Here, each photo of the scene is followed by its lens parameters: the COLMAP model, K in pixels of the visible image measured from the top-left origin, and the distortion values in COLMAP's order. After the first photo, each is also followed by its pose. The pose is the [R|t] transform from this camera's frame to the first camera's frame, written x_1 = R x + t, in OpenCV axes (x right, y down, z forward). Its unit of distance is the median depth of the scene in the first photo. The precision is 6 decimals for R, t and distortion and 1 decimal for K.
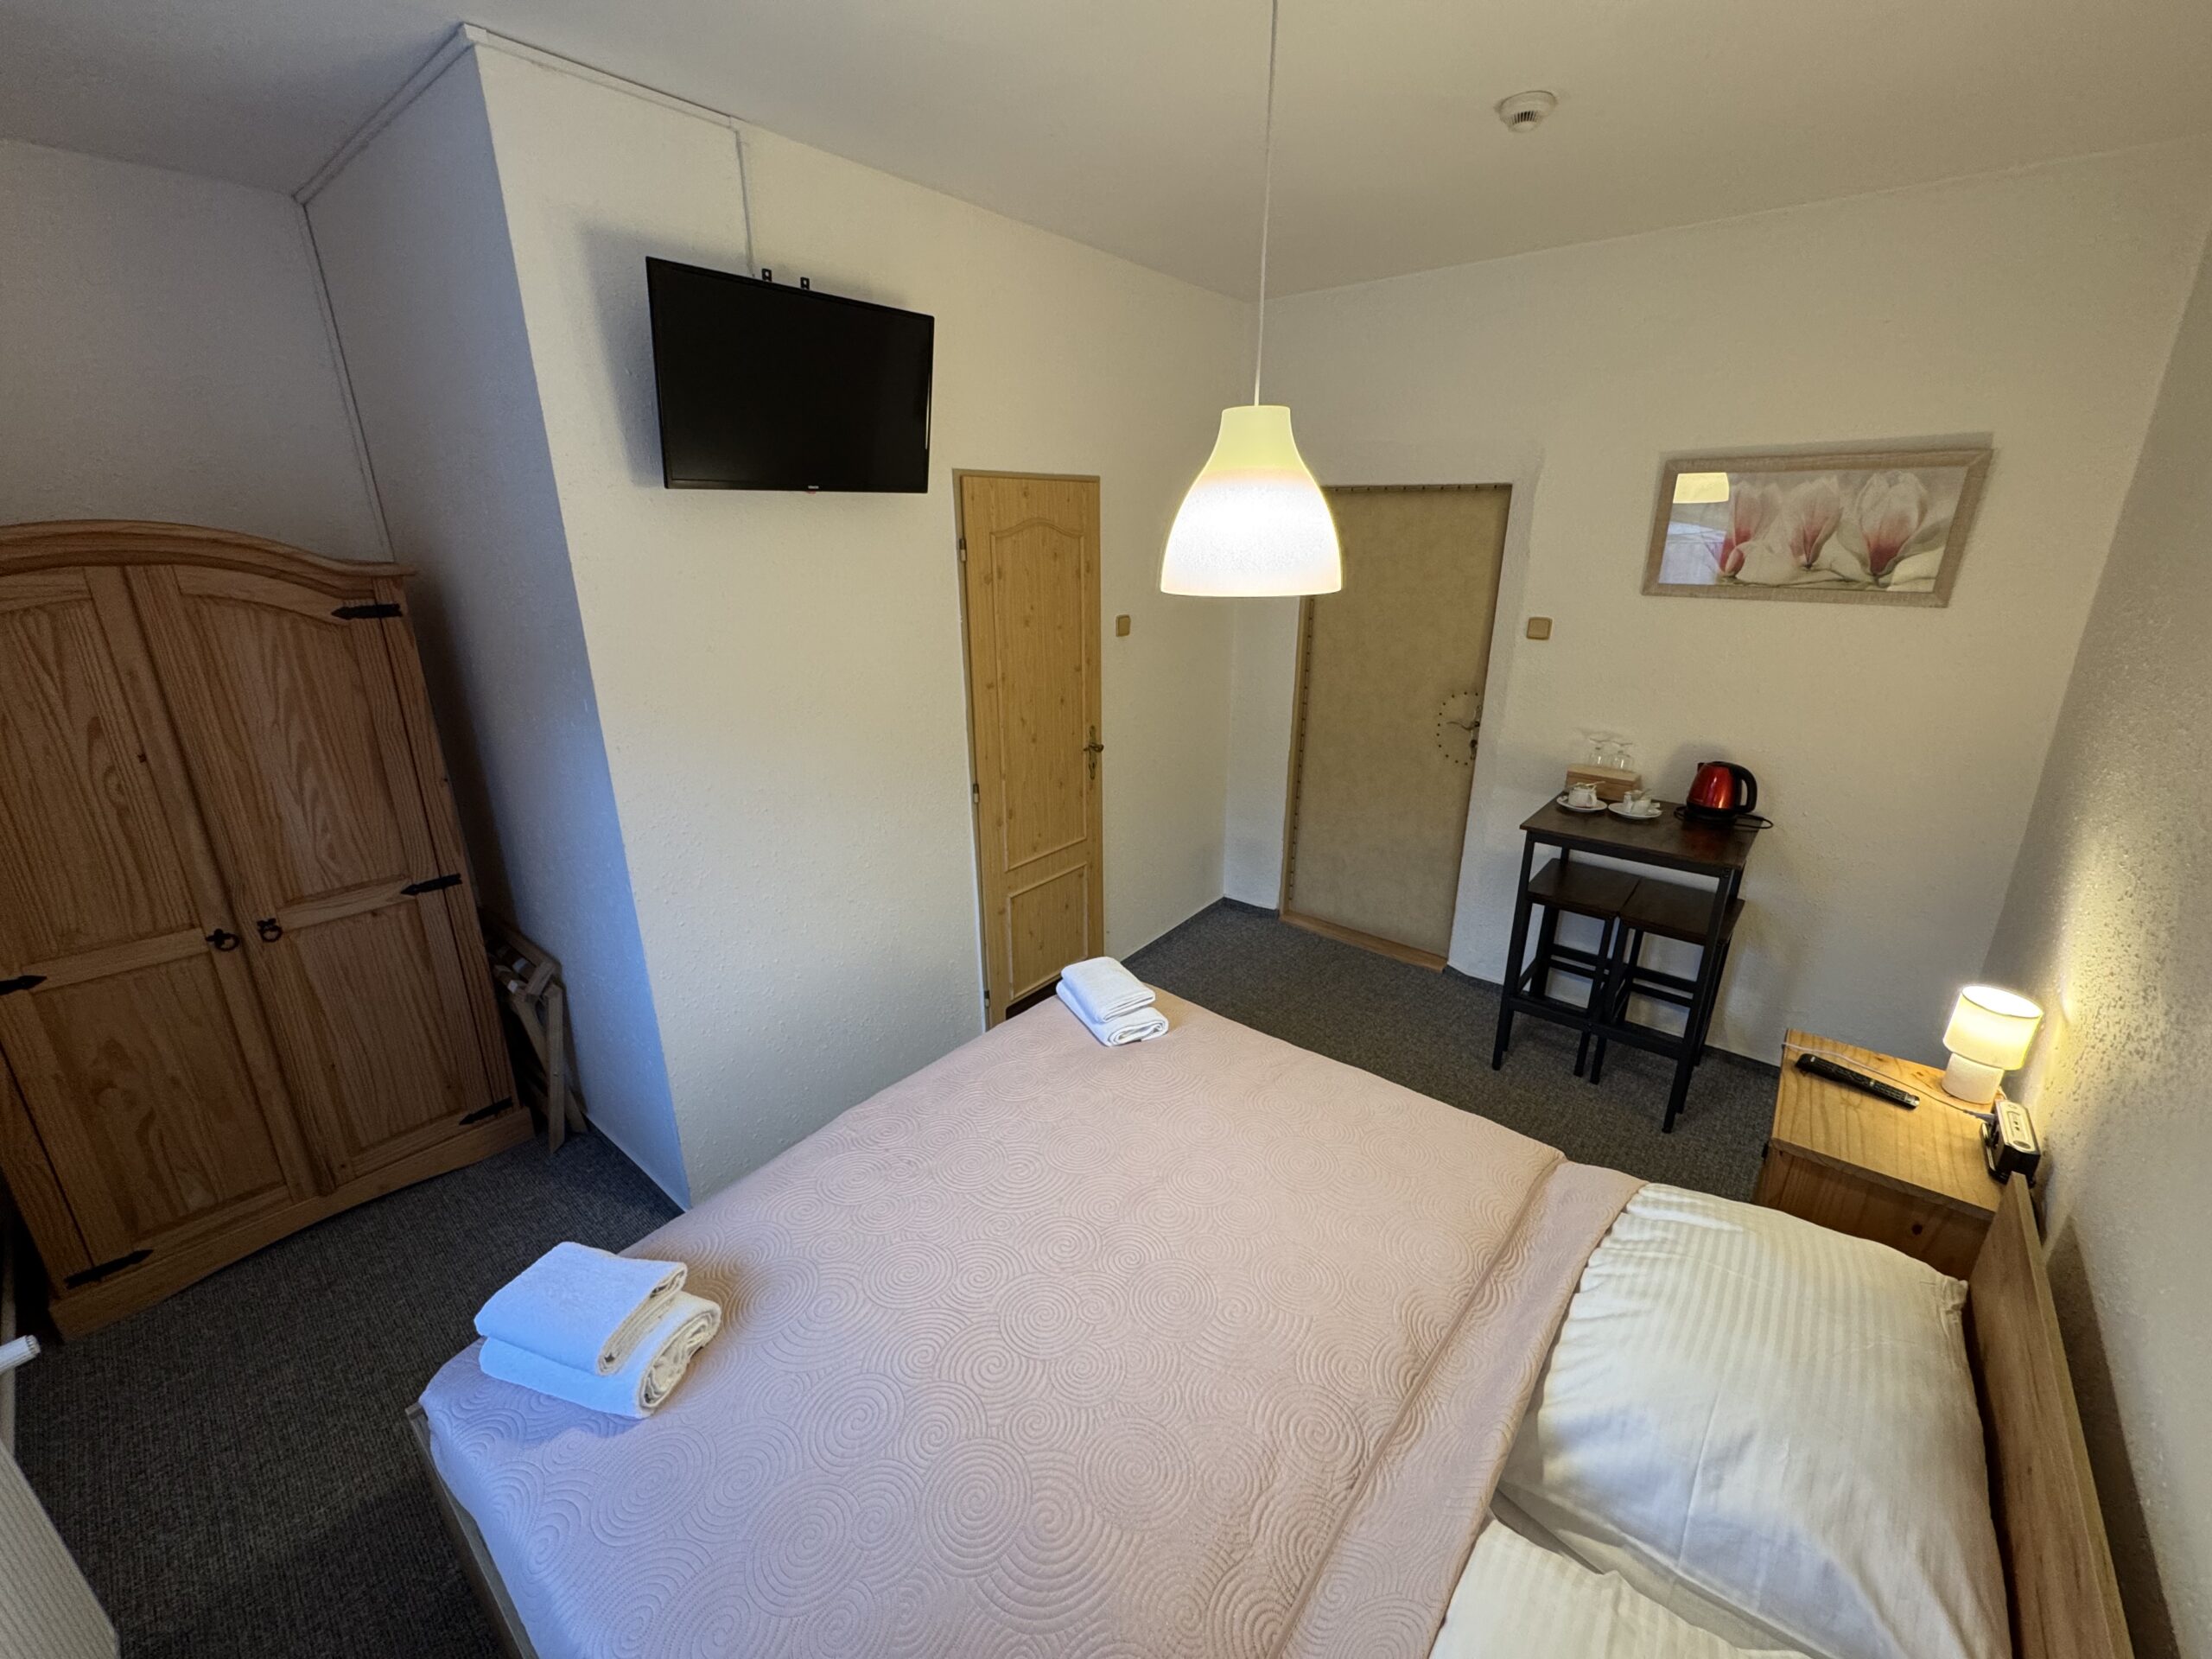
lens RADIAL K [[880.2, 0, 1102.6], [0, 880.2, 835.0], [0, 0, 1]] dist [-0.003493, -0.000220]
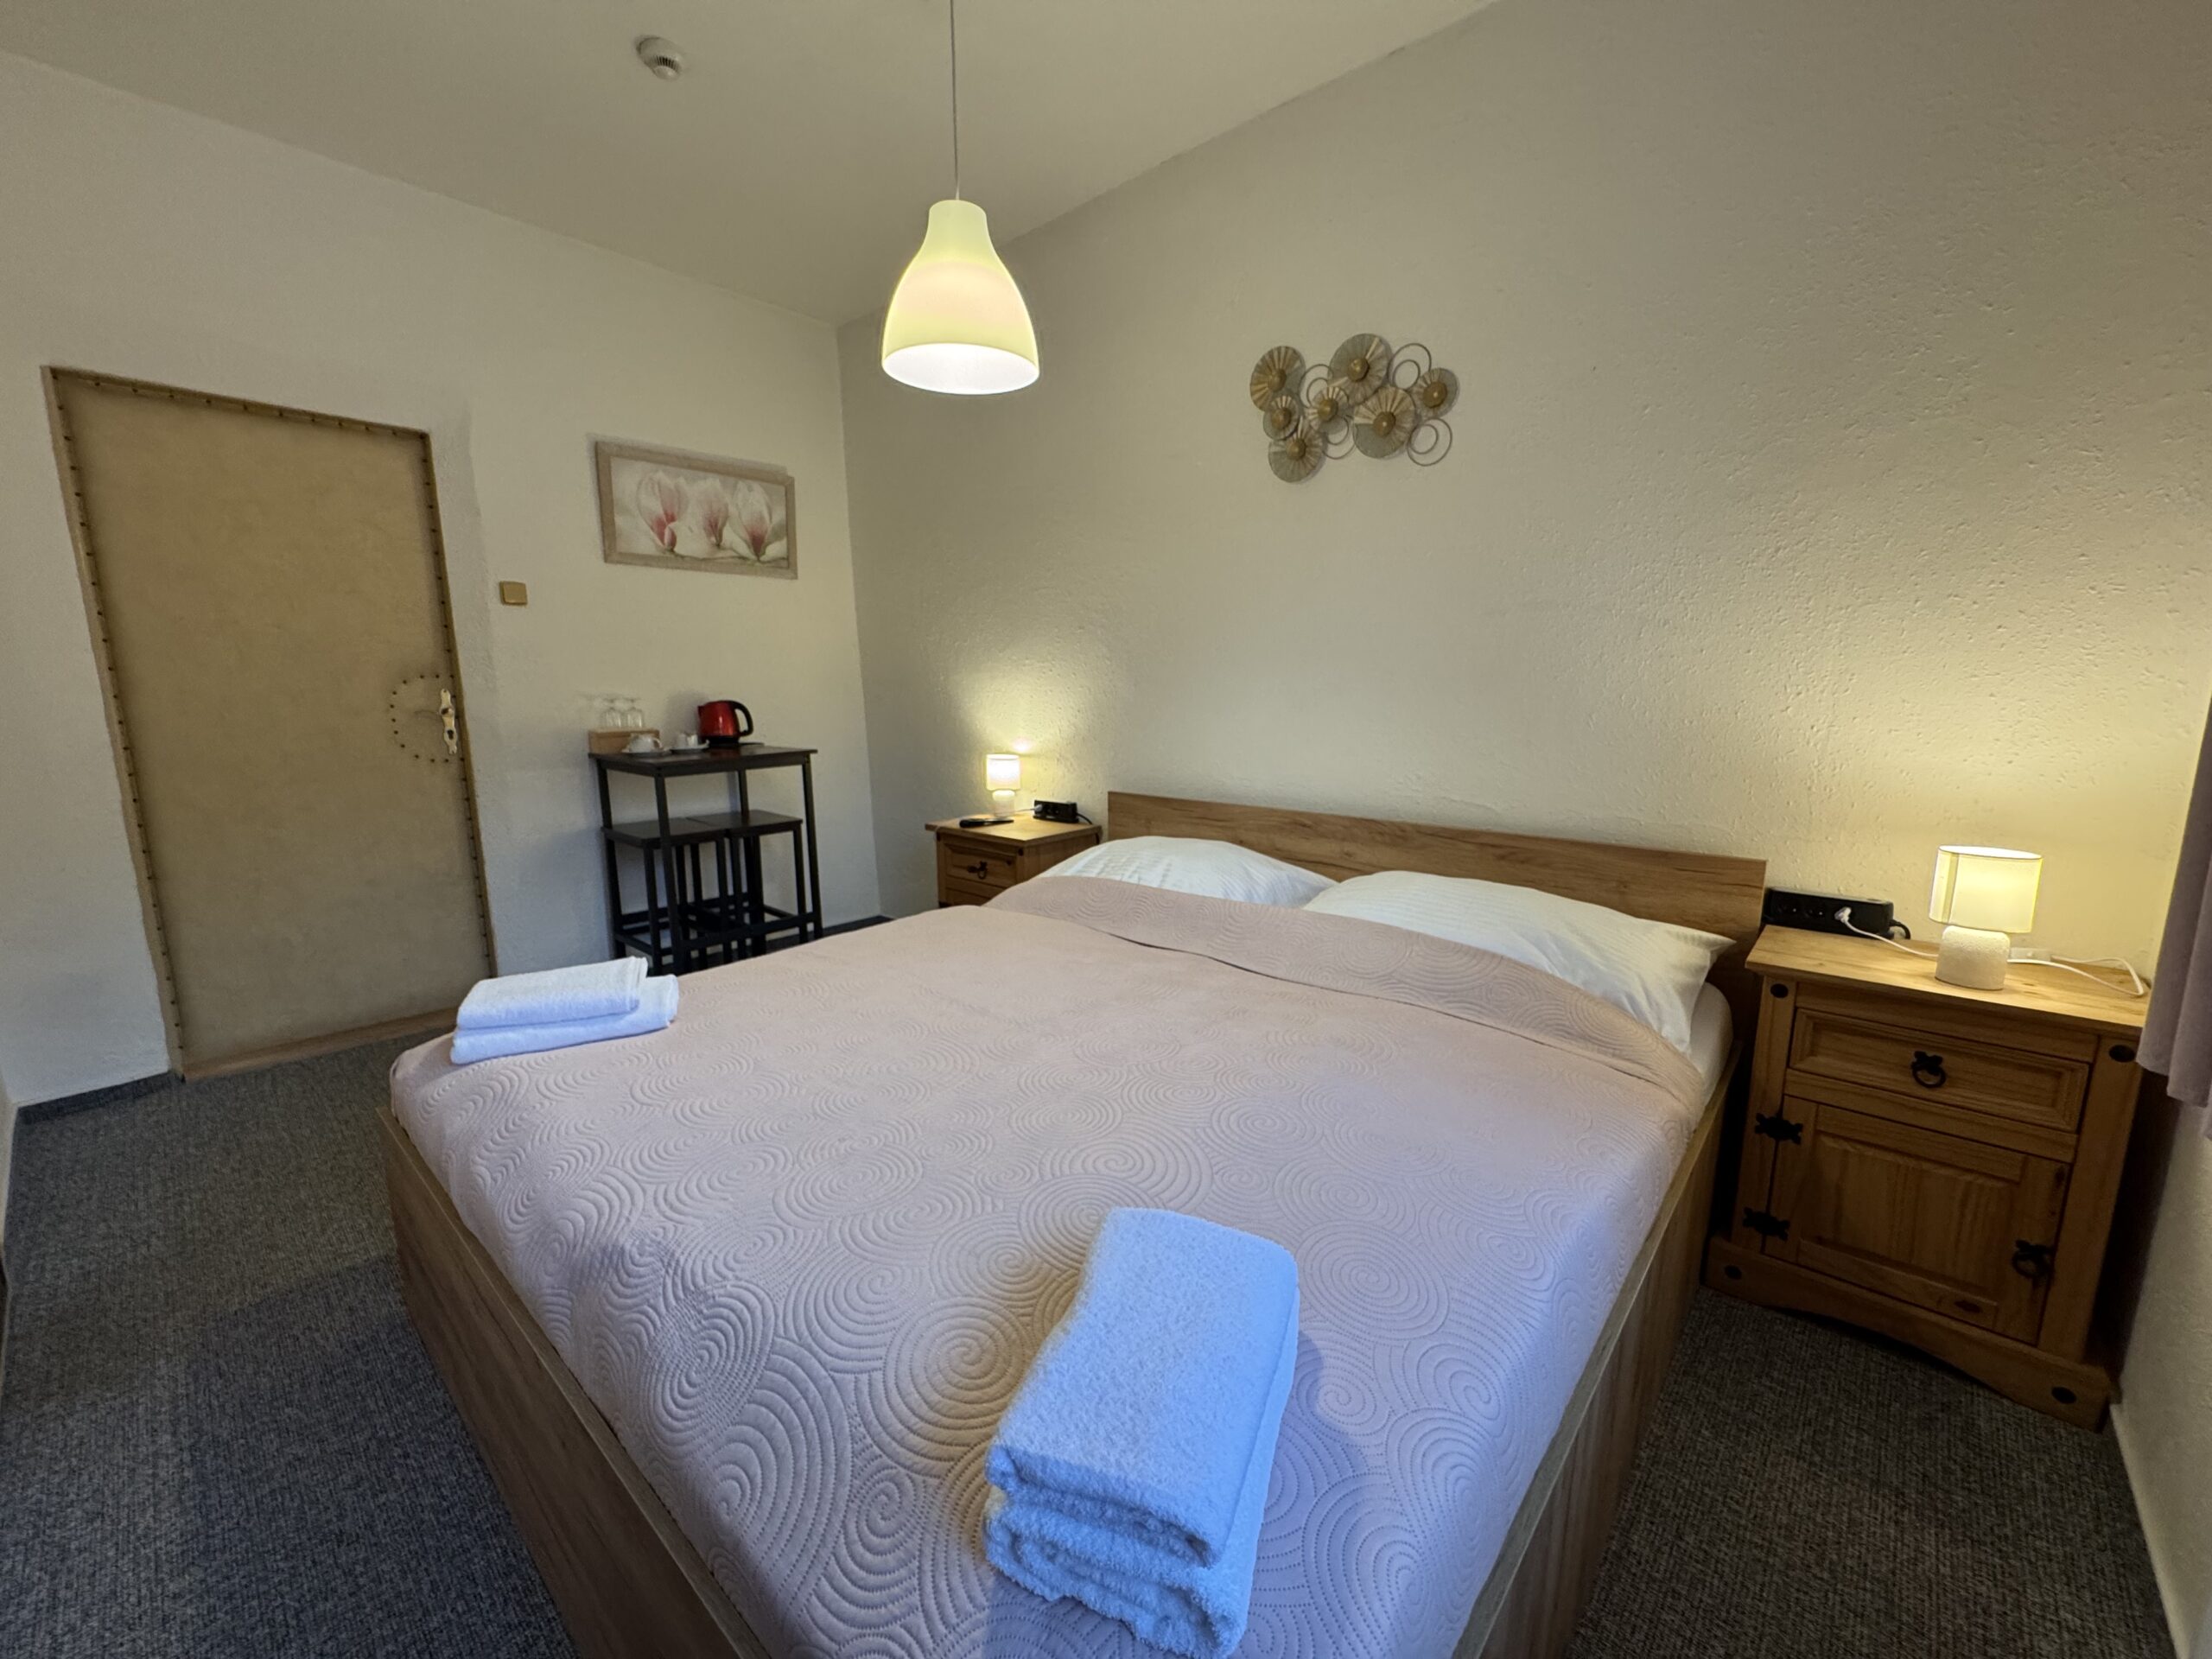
lens RADIAL K [[880.2, 0, 1111.3], [0, 880.2, 824.6], [0, 0, 1]] dist [-0.003493, -0.000220]
pose [[0.030557, -0.166988, 0.985485, -0.509949], [0.333040, 0.931307, 0.147481, 0.080395], [-0.942417, 0.323700, 0.084072, 0.432729]]
